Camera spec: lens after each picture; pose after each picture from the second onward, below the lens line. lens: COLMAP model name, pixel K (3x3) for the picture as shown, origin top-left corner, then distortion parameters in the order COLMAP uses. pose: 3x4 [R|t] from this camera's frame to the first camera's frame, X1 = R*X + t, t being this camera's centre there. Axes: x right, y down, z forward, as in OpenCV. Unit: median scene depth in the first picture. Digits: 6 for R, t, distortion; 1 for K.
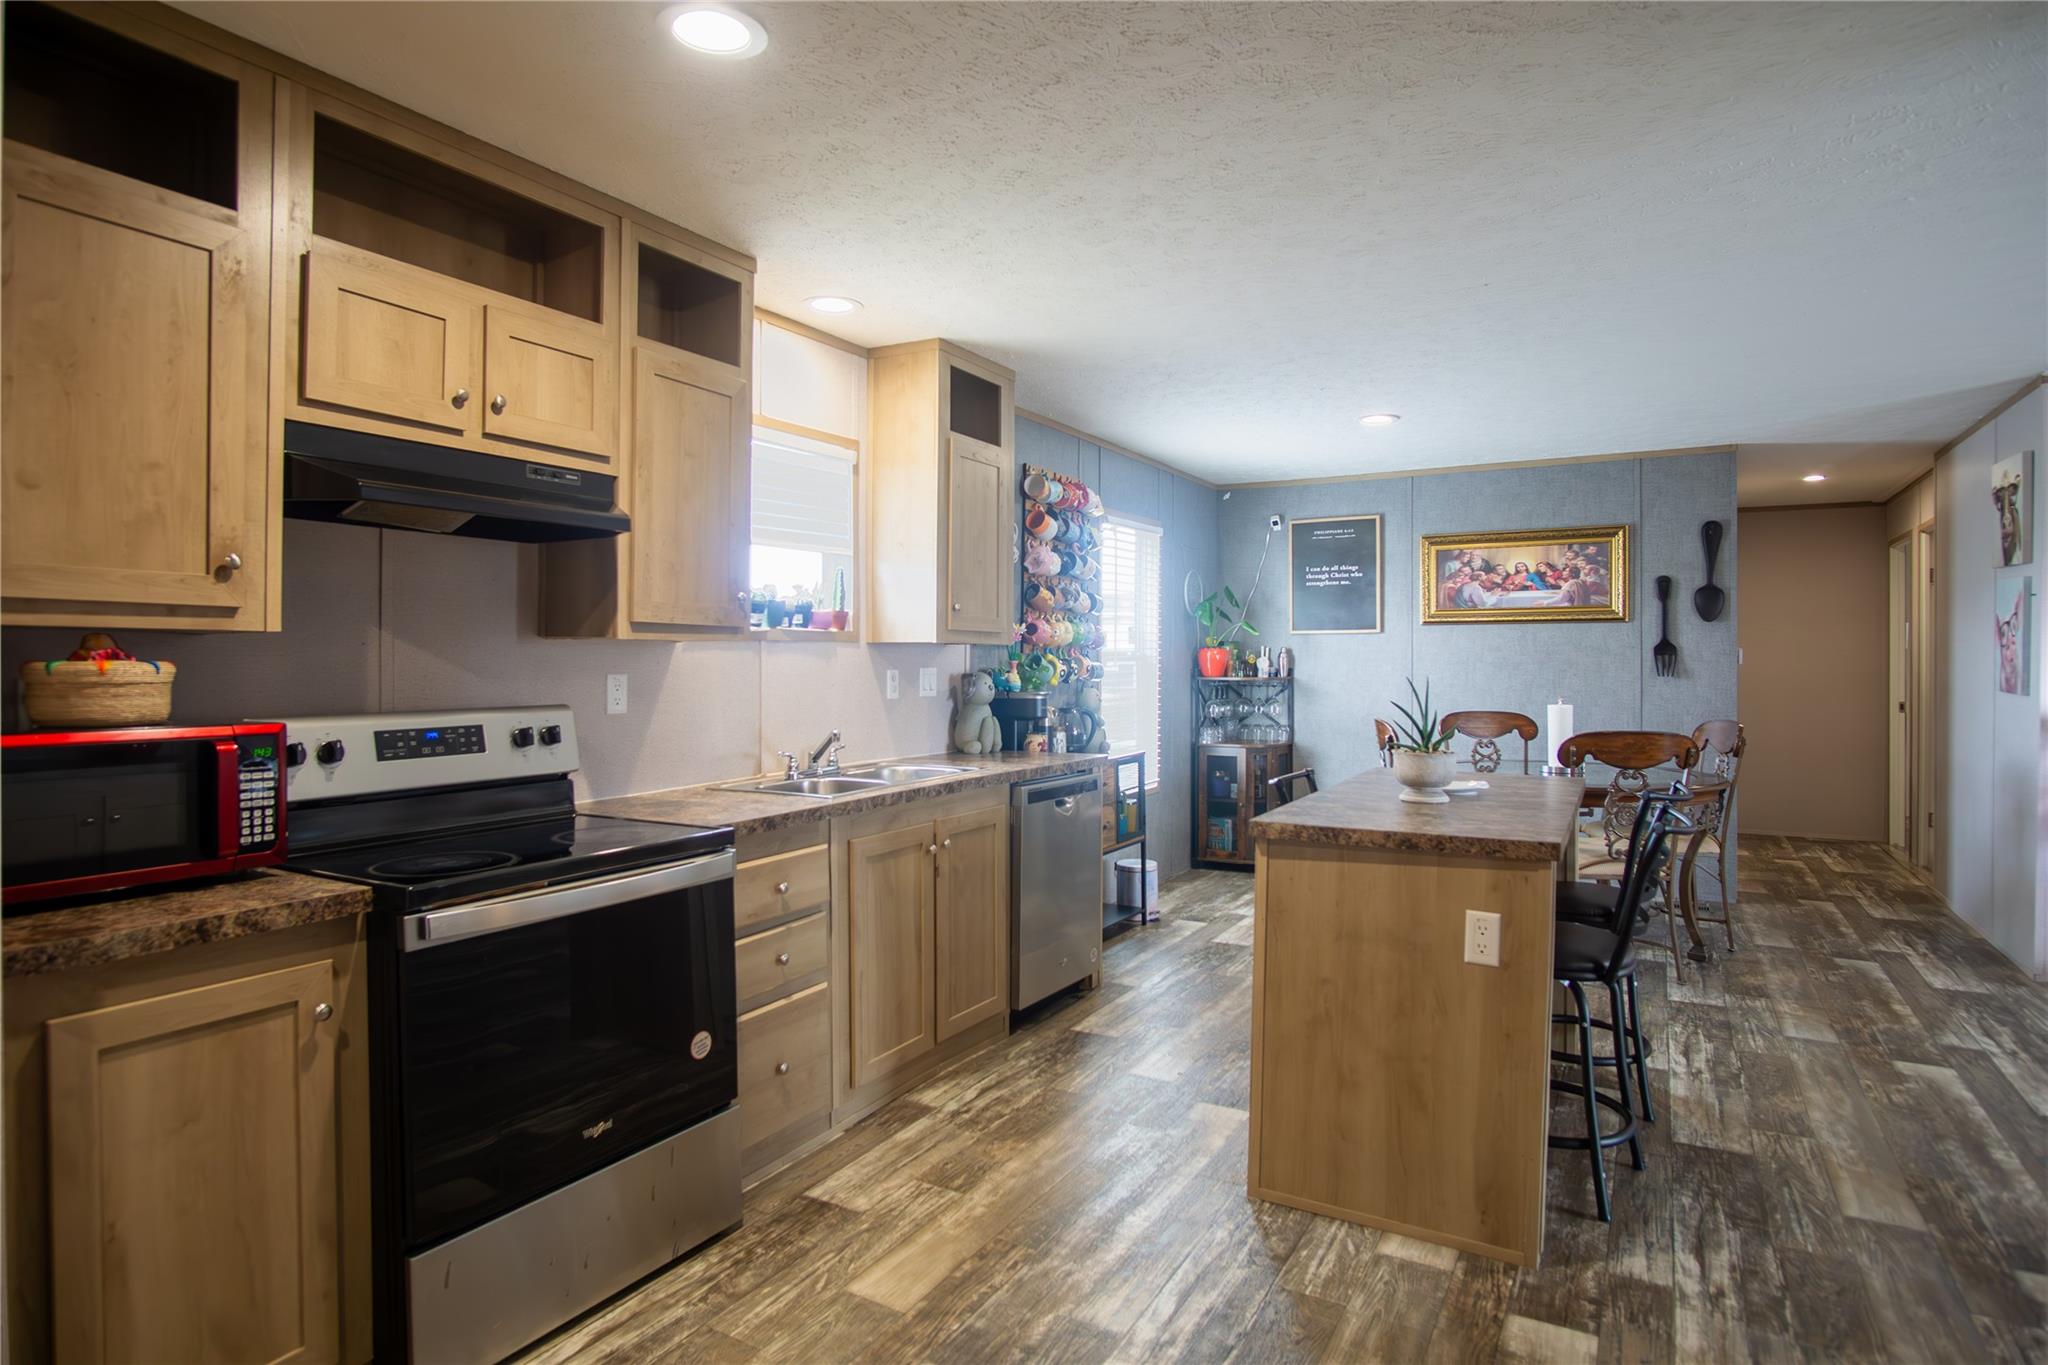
lens RADIAL K [[1107.7, 0, 1027.6], [0, 1107.7, 673.0], [0, 0, 1]] dist [-0.033275, 0.009683]
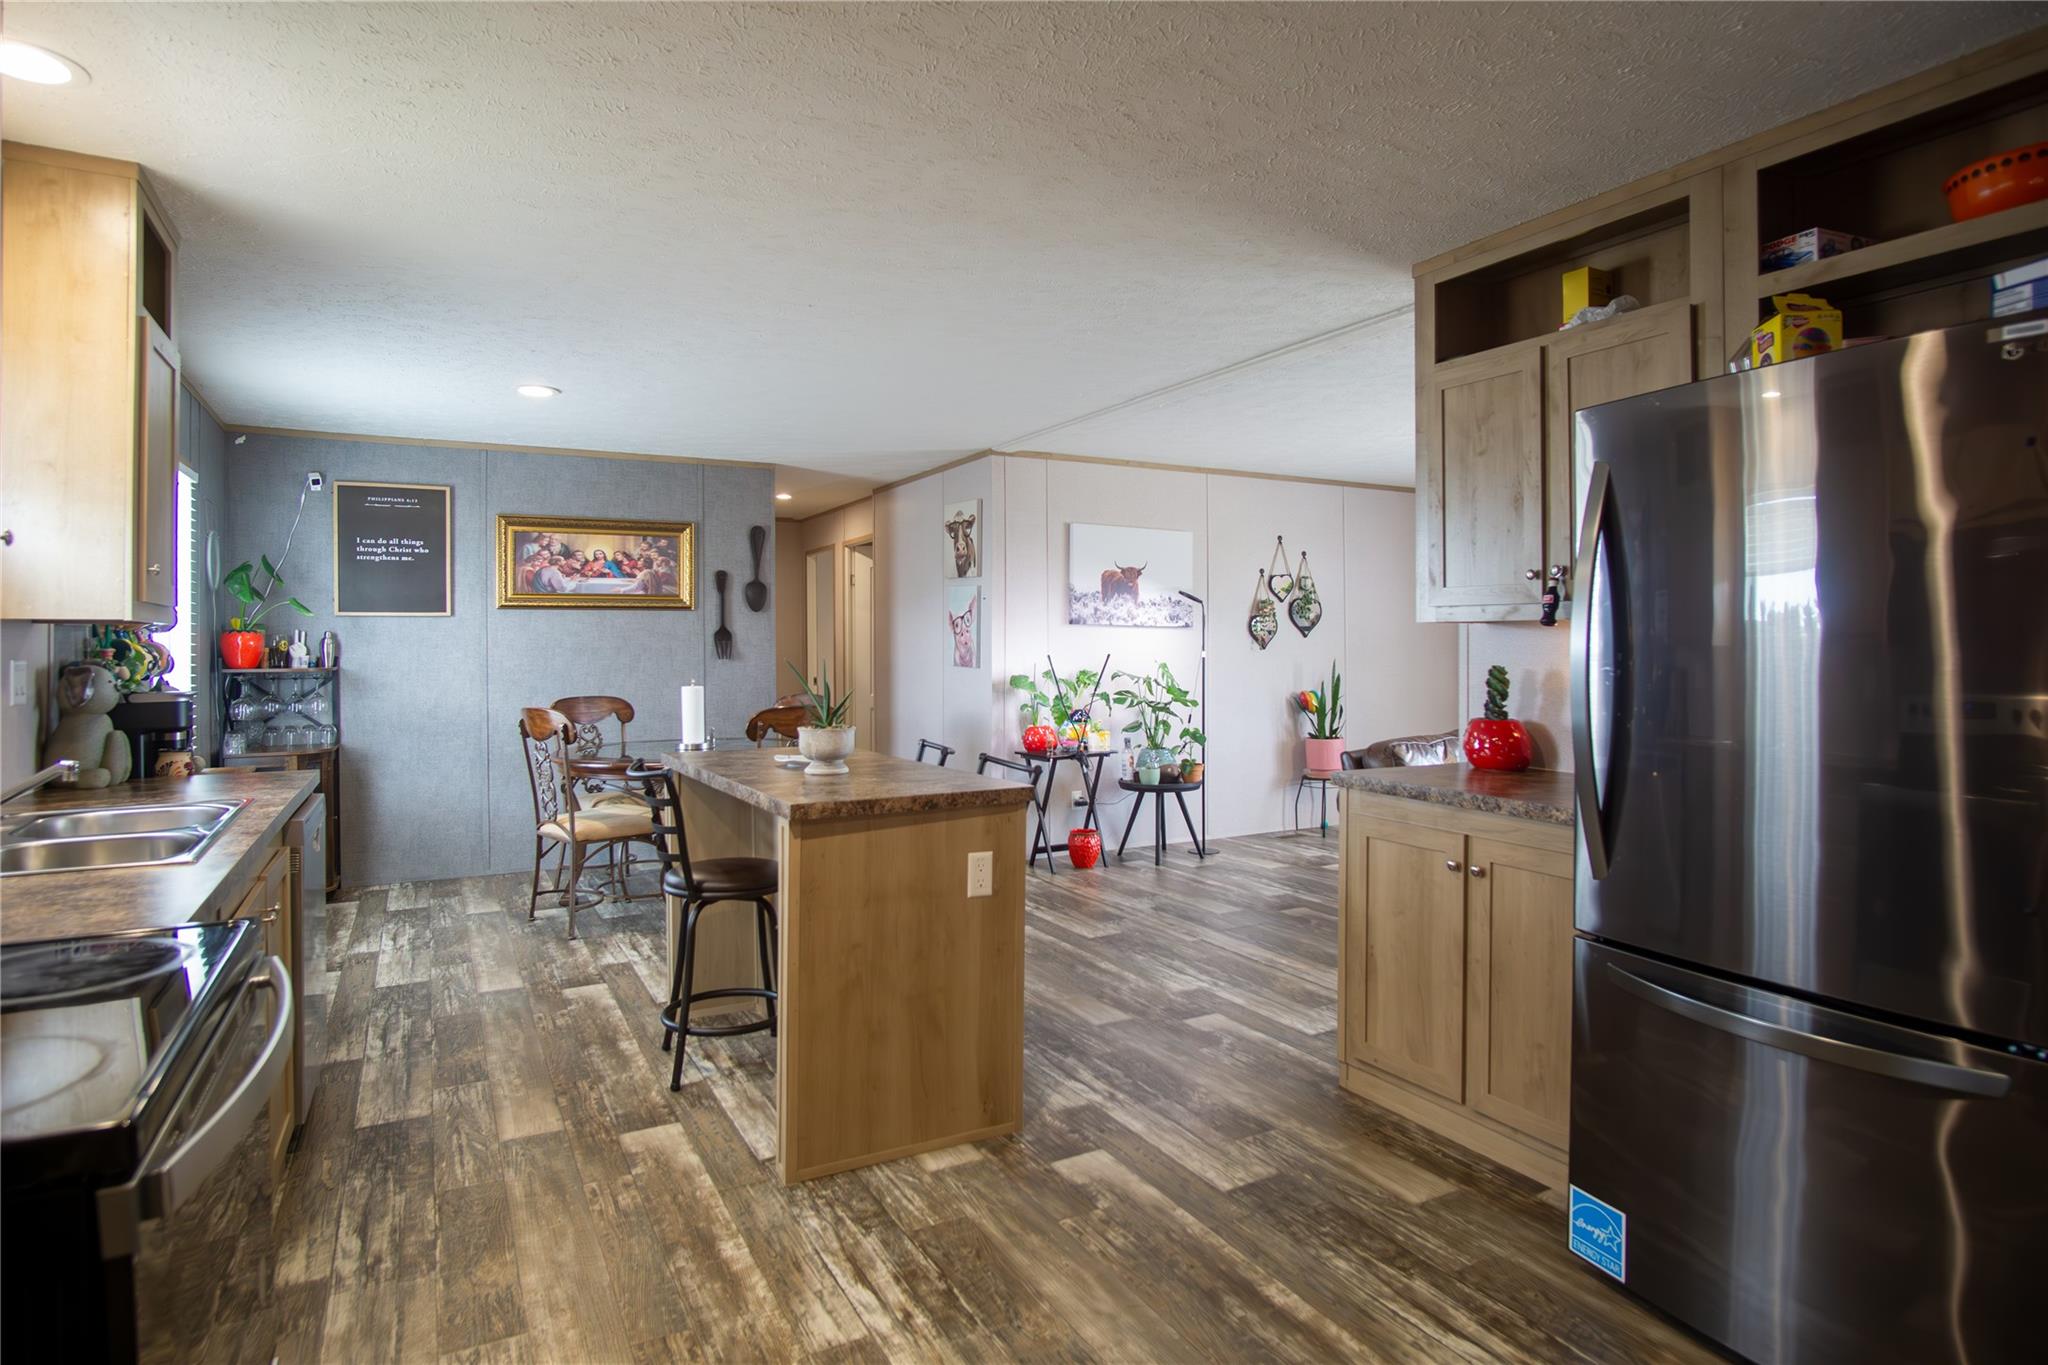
lens RADIAL K [[1107.7, 0, 1044.6], [0, 1107.7, 652.6], [0, 0, 1]] dist [-0.033275, 0.009683]
pose [[0.510856, -0.009504, 0.859613, -0.239776], [0.014880, 0.999887, 0.002212, -0.001151], [-0.859537, 0.011661, 0.510940, 0.130831]]
